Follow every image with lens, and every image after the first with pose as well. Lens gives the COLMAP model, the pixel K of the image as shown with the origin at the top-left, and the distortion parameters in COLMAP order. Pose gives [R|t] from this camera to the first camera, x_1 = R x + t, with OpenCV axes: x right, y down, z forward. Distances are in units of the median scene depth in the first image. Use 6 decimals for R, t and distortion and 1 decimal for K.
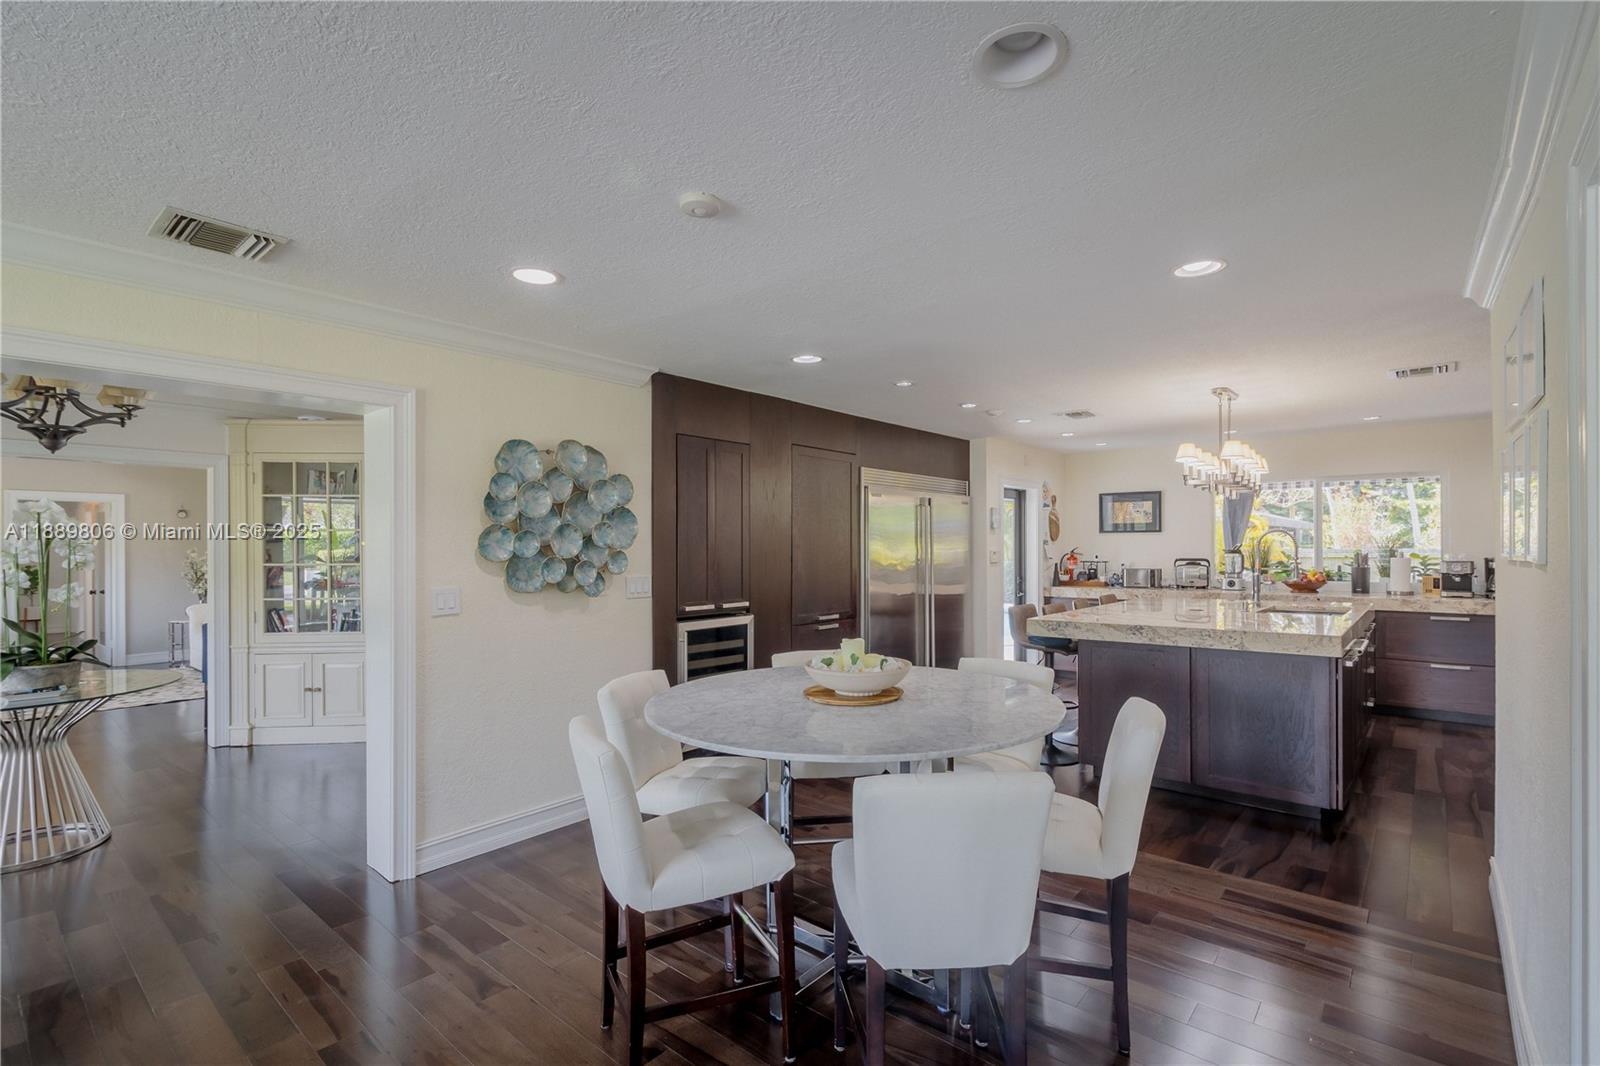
lens RADIAL K [[727.0, 0, 791.8], [0, 727.0, 533.4], [0, 0, 1]] dist [-0.001806, -0.000038]
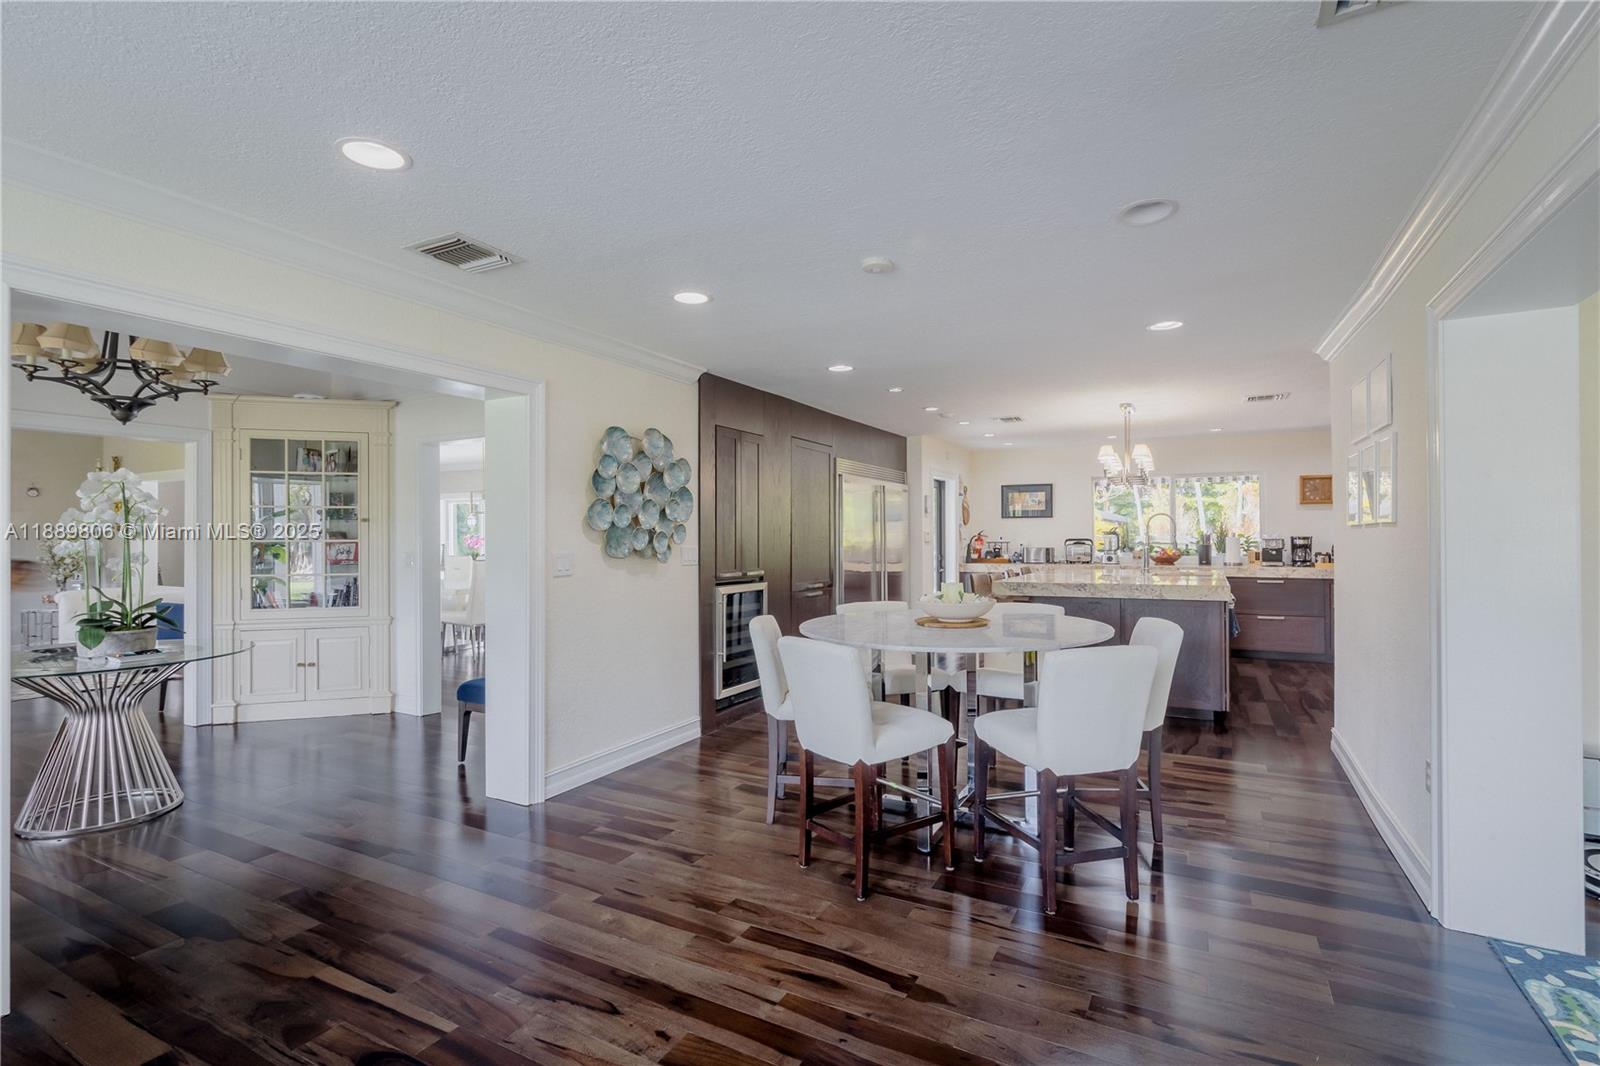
lens RADIAL K [[709.0, 0, 796.5], [0, 709.0, 515.1], [0, 0, 1]] dist [-0.002054, -0.000192]
pose [[0.980962, 0.008585, 0.194010, -0.256148], [-0.006419, 0.999910, -0.011788, 0.020132], [-0.194094, 0.010318, 0.980929, -0.140593]]
